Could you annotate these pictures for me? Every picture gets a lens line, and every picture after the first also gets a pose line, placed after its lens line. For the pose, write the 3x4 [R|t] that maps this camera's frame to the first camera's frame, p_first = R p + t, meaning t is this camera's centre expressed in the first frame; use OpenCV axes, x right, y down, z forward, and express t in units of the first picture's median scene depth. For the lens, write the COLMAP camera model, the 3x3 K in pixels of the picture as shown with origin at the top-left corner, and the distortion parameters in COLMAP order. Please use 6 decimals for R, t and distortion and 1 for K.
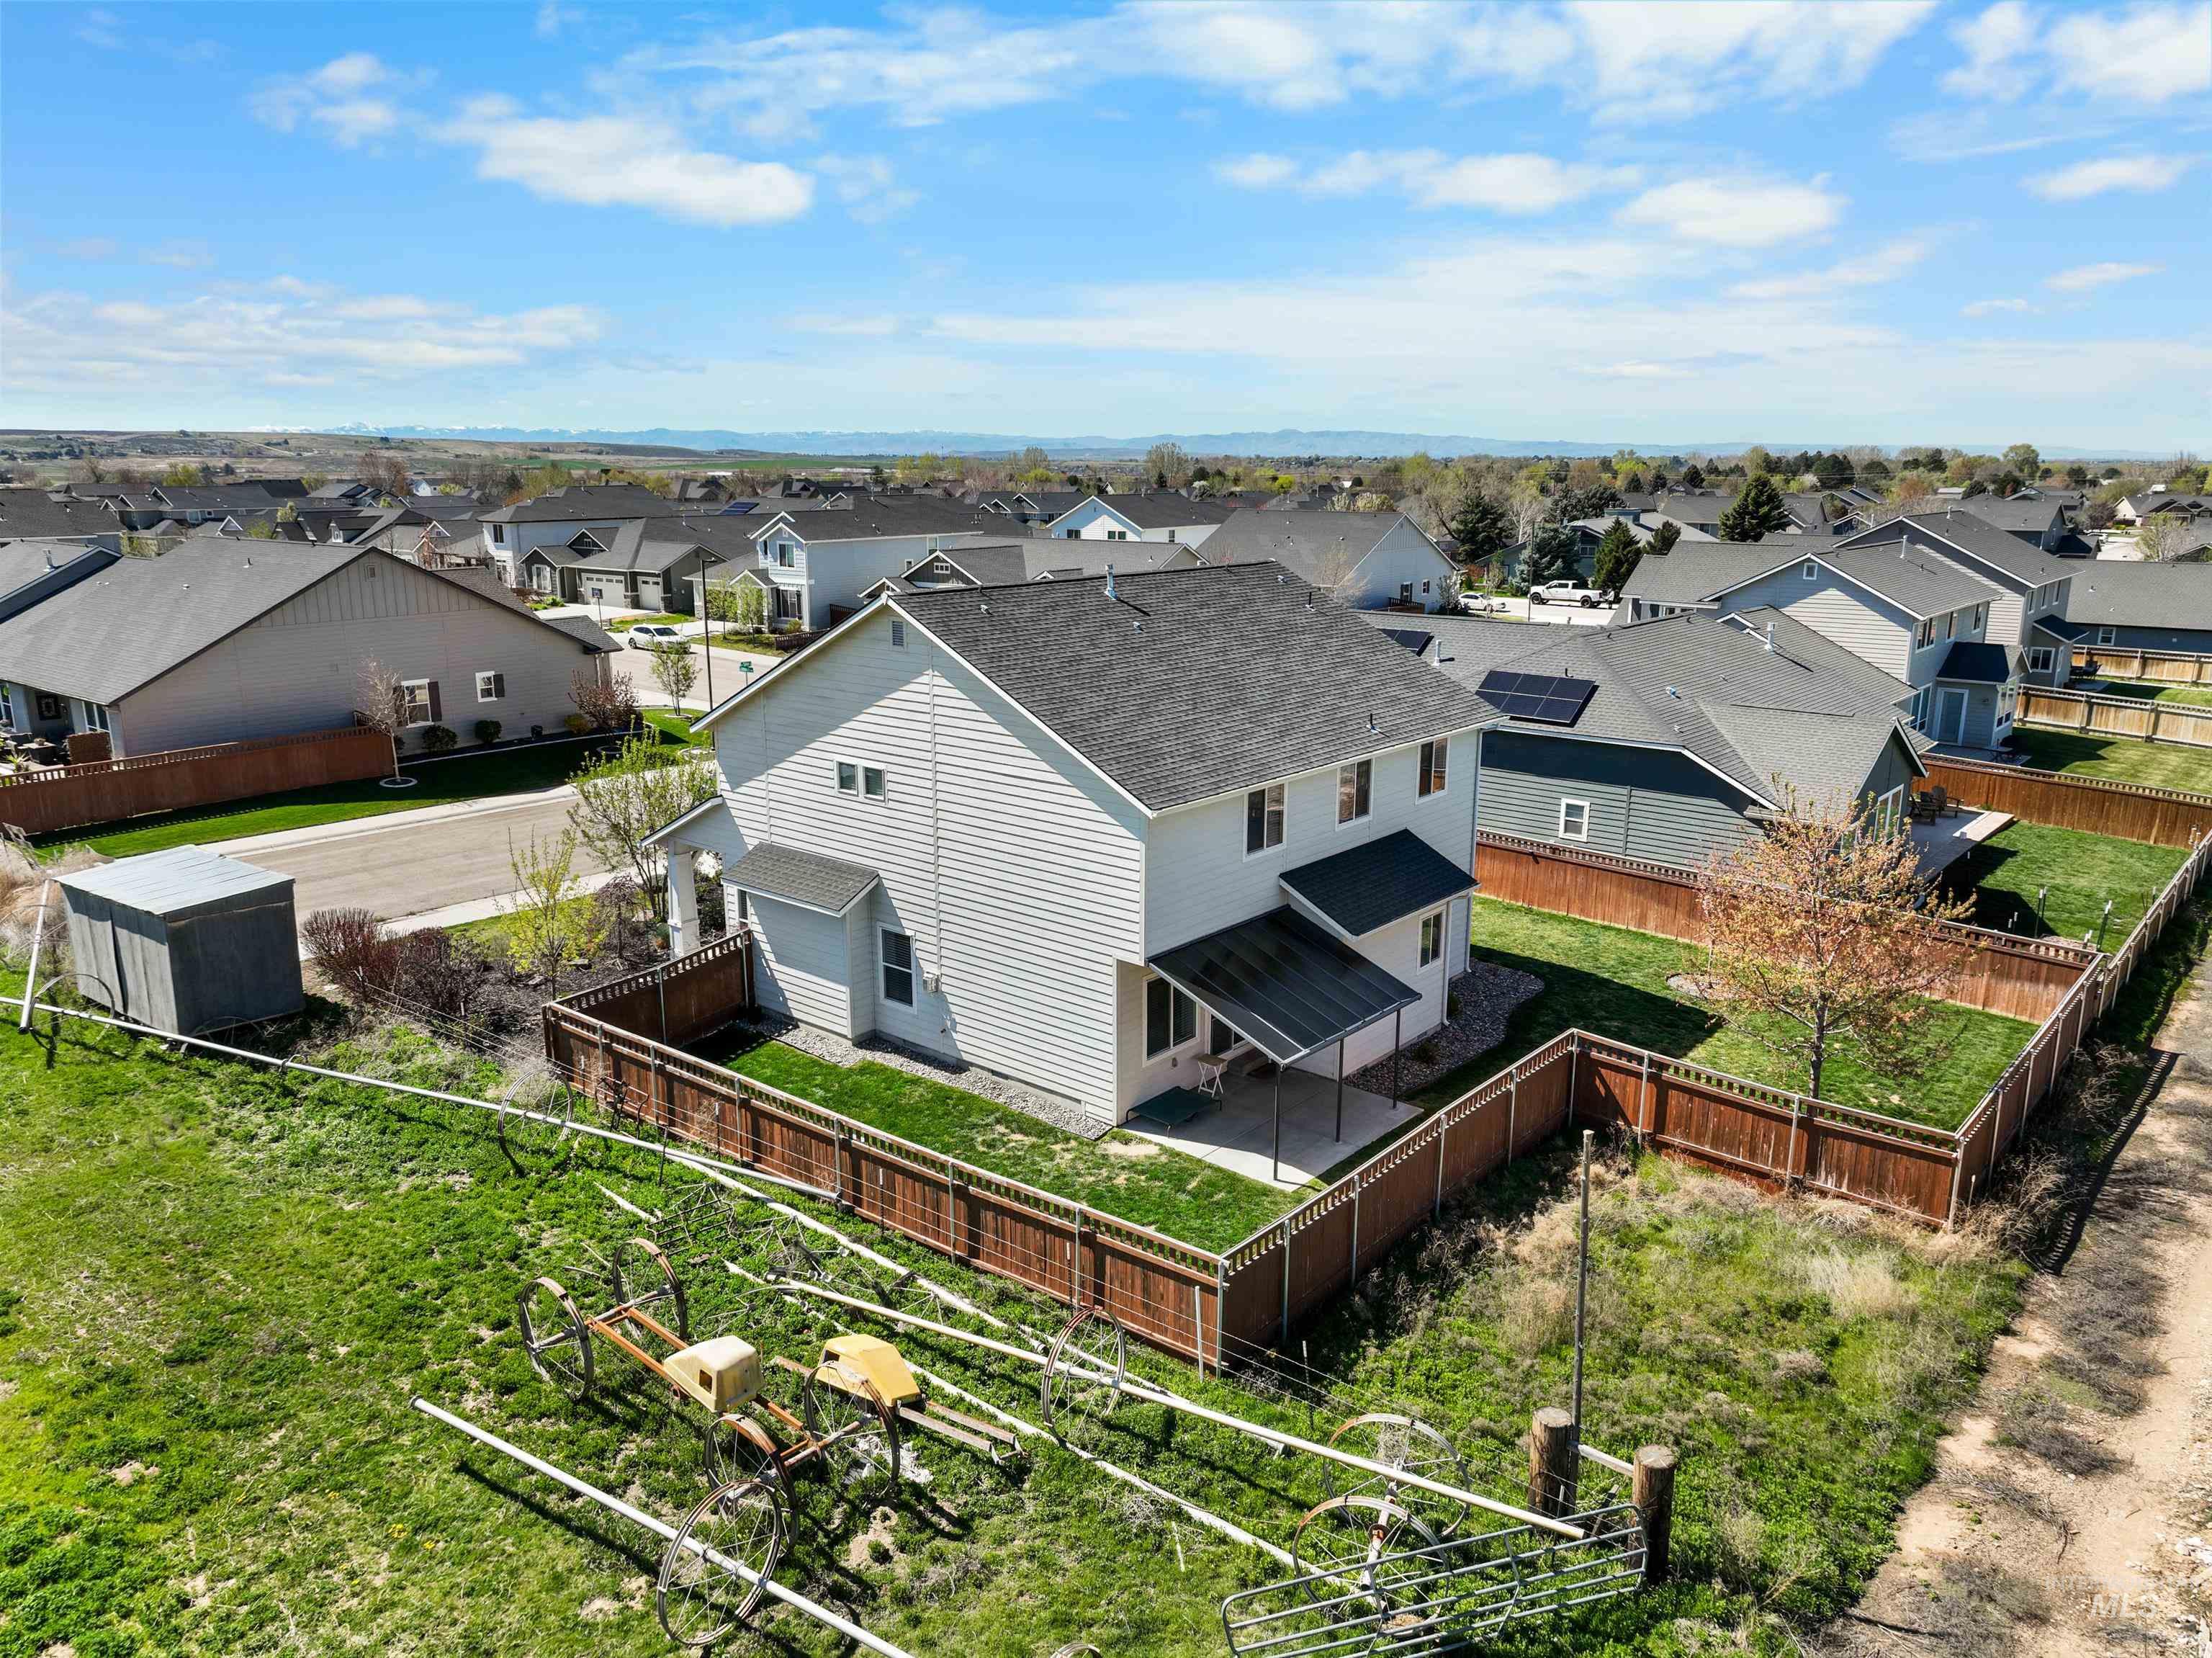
lens RADIAL K [[1548.4, 0, 1092.6], [0, 1548.4, 819.5], [0, 0, 1]] dist [-0.003612, 0.022299]
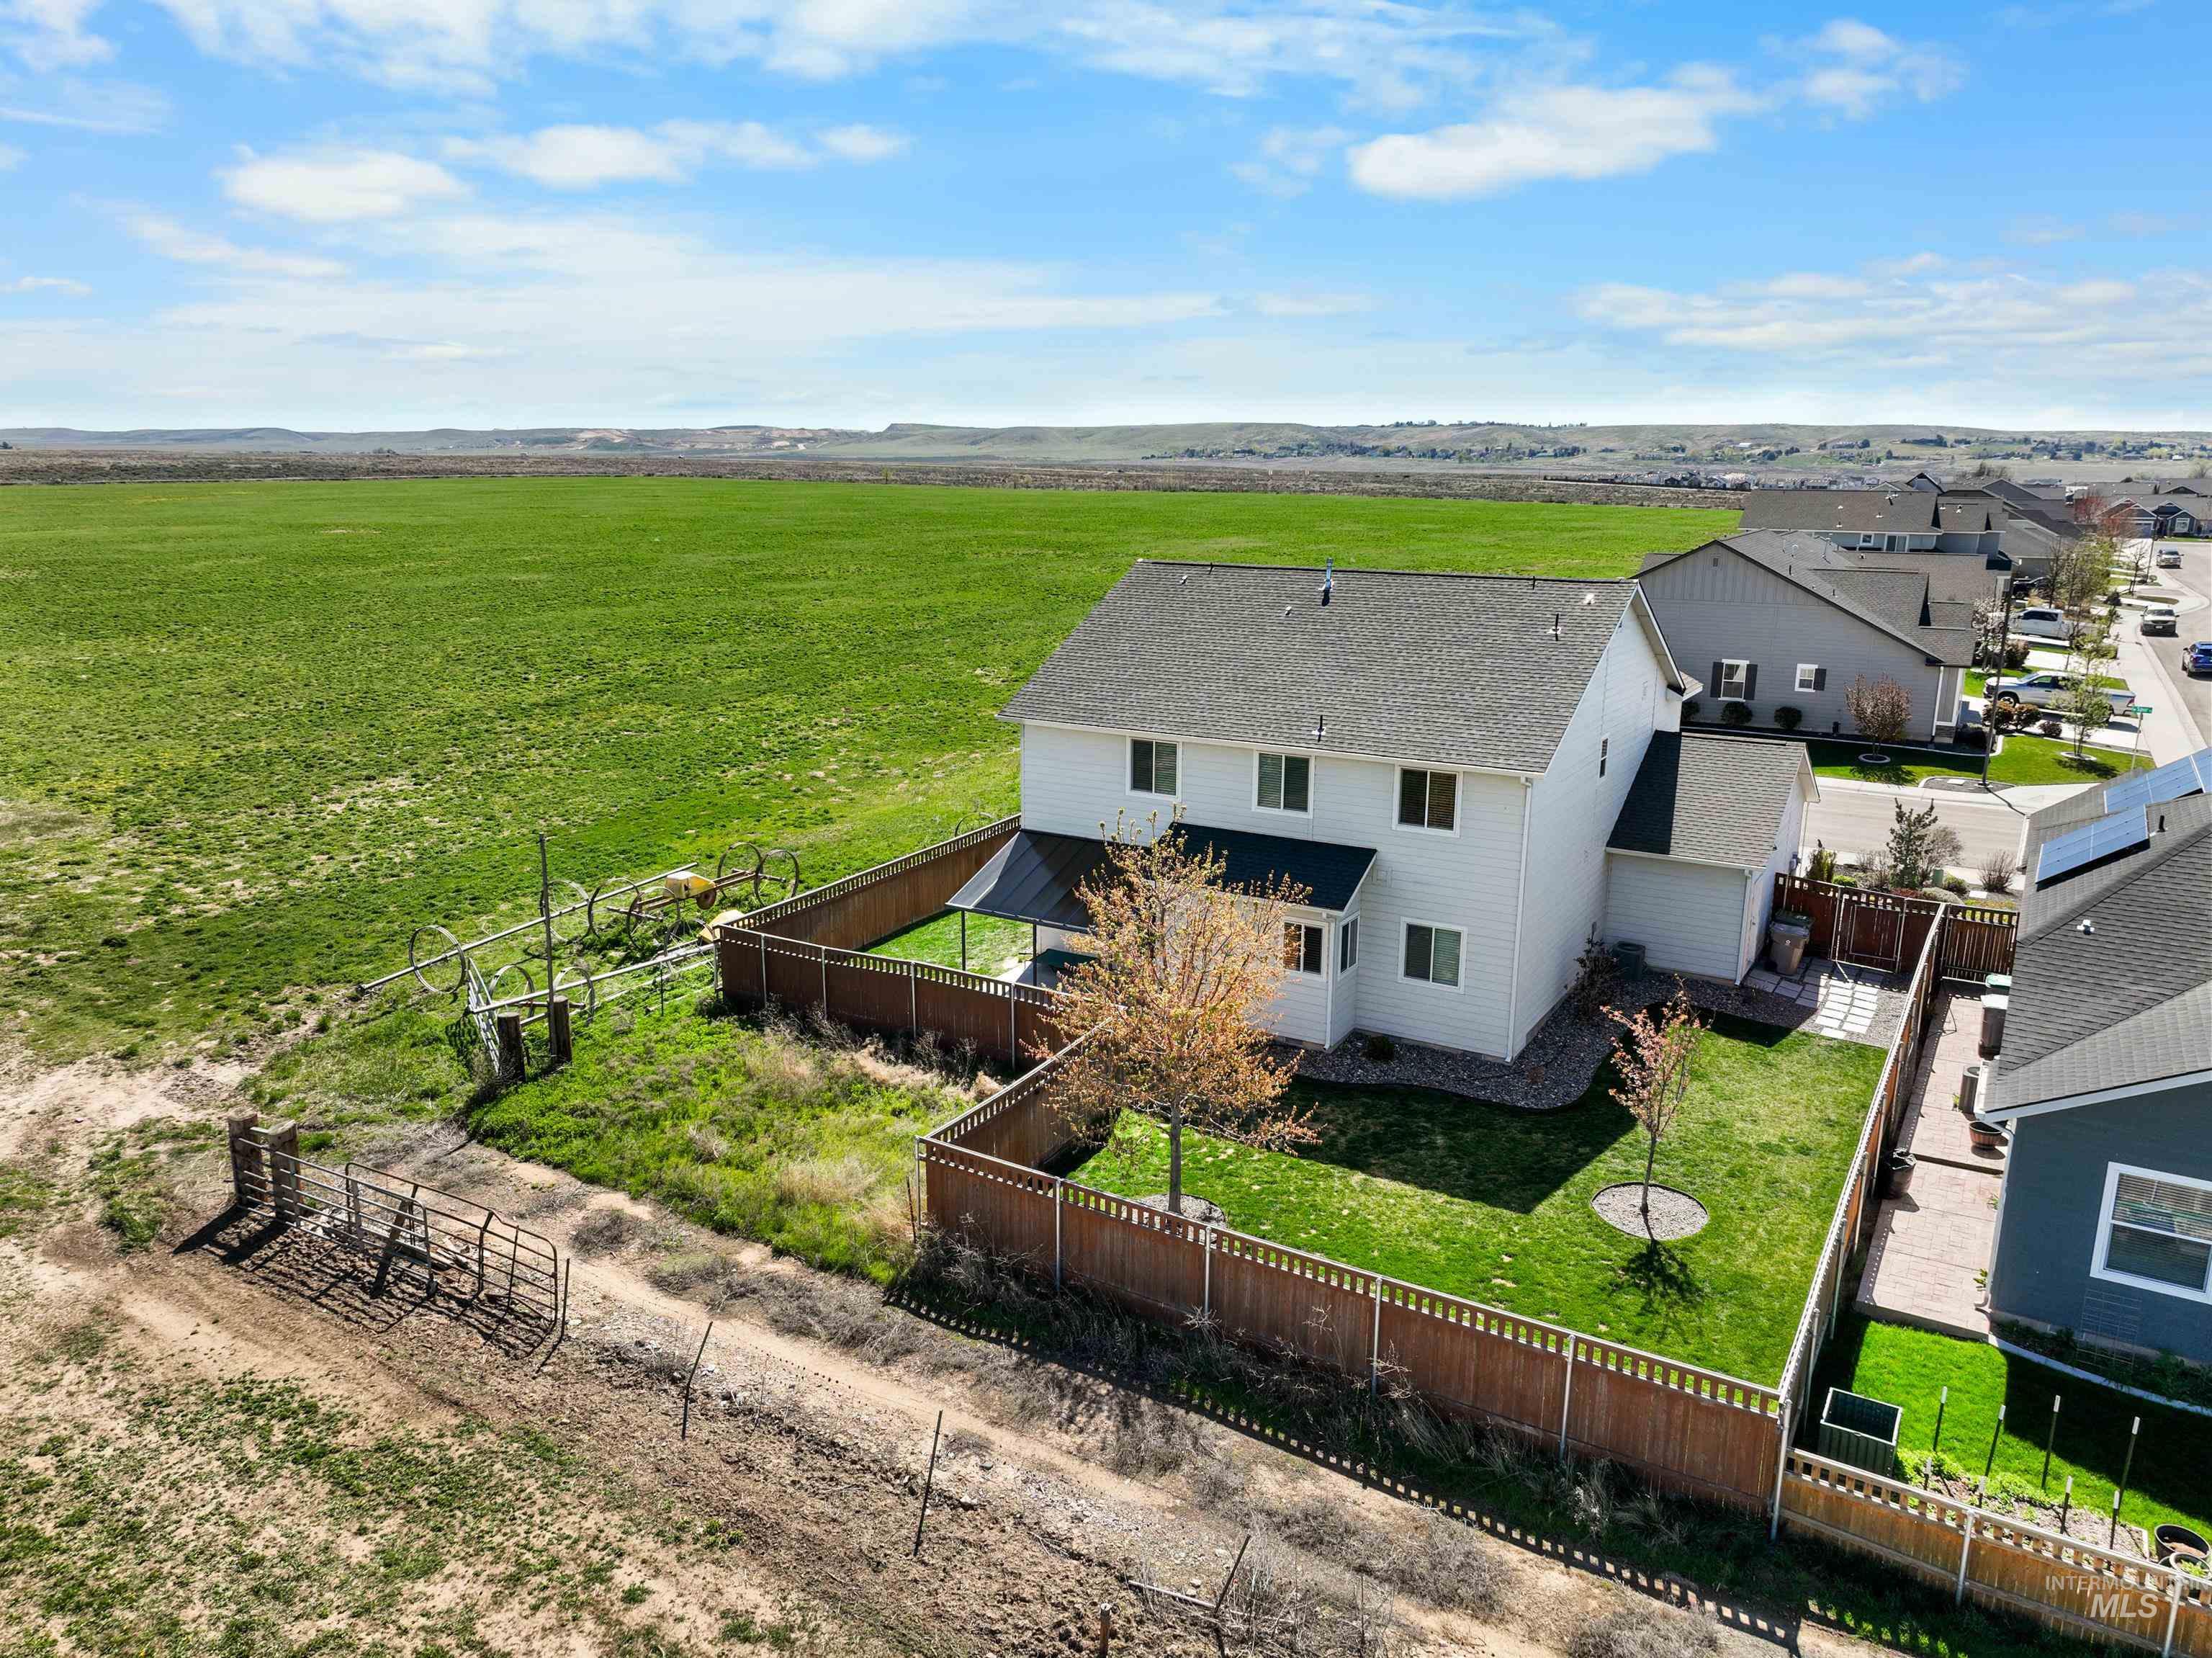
lens RADIAL K [[1548.4, 0, 1096.4], [0, 1548.4, 834.7], [0, 0, 1]] dist [-0.003612, 0.022299]
pose [[0.160474, 0.234472, -0.958786, 1.242056], [-0.230563, 0.953407, 0.194567, -0.168386], [0.959734, 0.189838, 0.207057, 0.721629]]
